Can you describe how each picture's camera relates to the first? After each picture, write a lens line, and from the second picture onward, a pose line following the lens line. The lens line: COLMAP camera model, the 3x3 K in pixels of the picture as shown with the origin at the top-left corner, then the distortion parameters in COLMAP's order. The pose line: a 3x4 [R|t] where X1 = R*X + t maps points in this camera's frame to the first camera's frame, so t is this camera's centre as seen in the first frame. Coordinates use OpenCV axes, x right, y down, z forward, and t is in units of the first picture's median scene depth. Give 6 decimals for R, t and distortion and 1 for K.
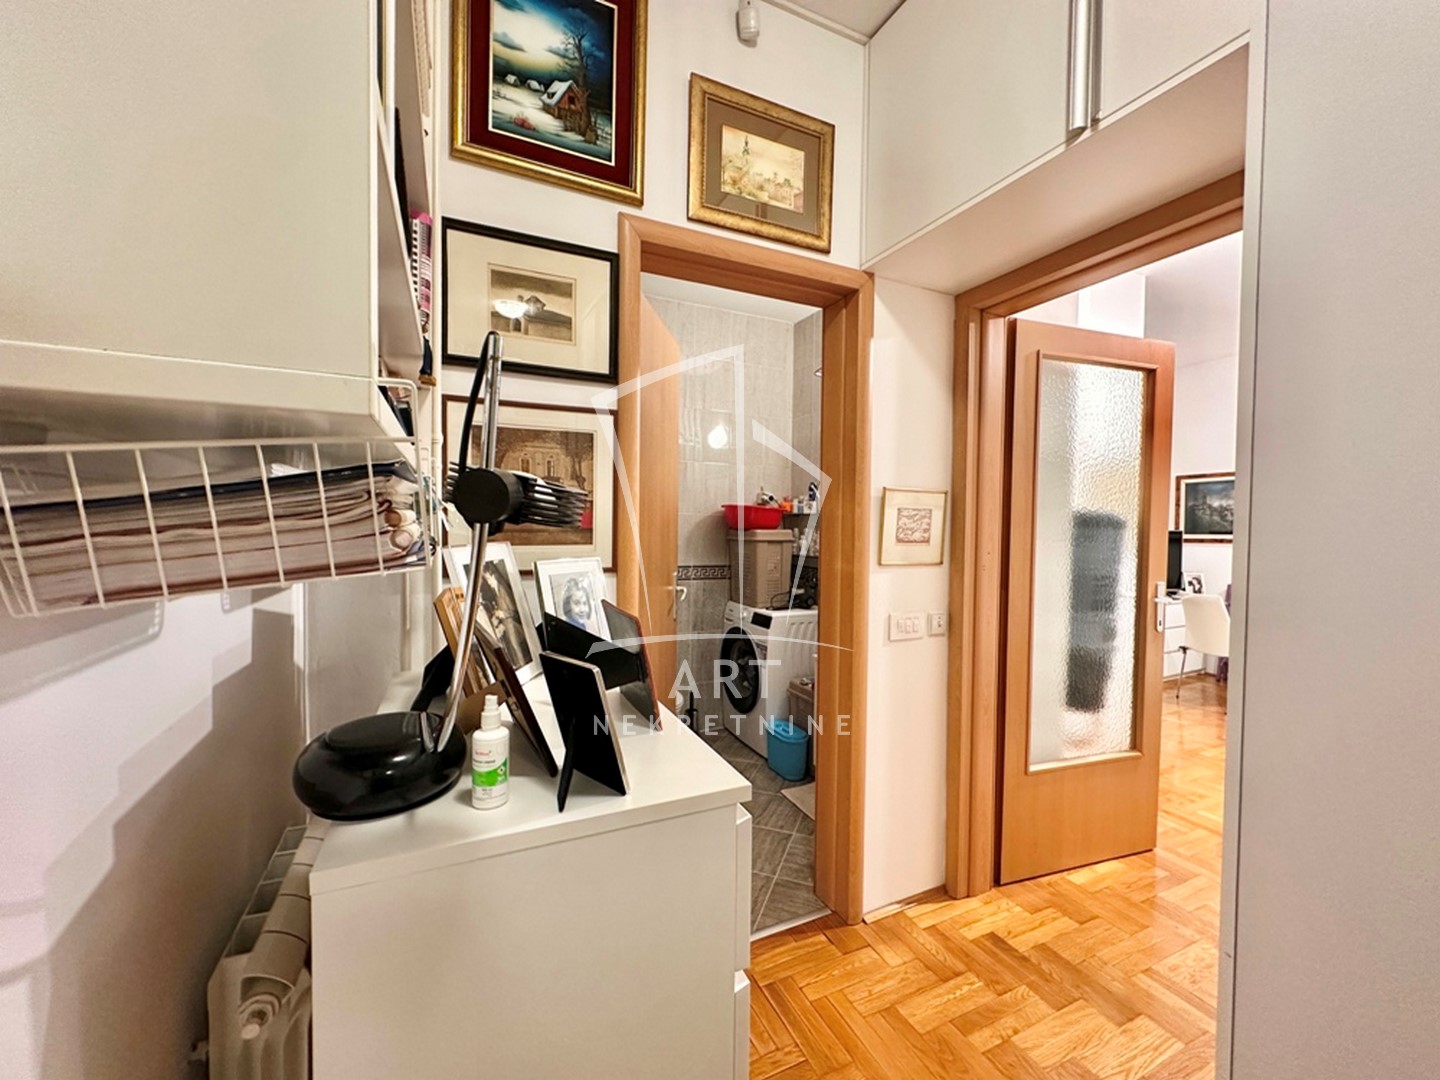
lens RADIAL K [[575.7, 0, 720.0], [0, 575.7, 540.0], [0, 0, 1]] dist [-0.000824, -0.000234]
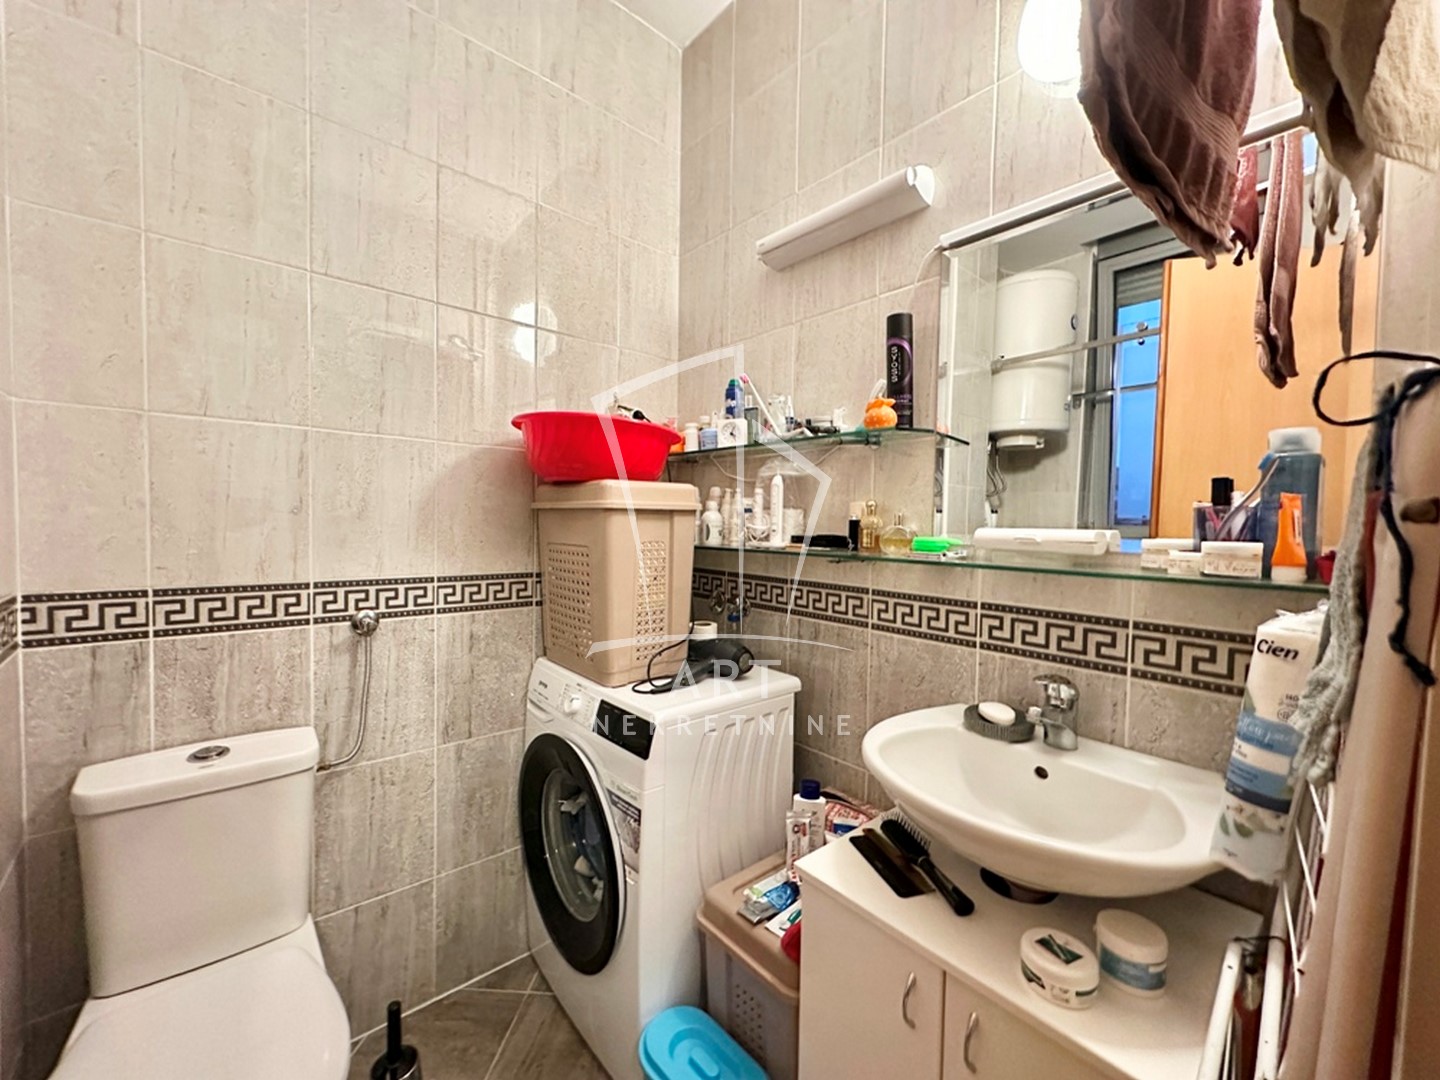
lens RADIAL K [[575.7, 0, 720.0], [0, 575.7, 540.0], [0, 0, 1]] dist [-0.000824, -0.000234]
pose [[0.962331, -0.009167, 0.271727, 0.031289], [0.004134, 0.999809, 0.019088, 0.014021], [-0.271850, -0.017245, 0.962185, 0.604692]]
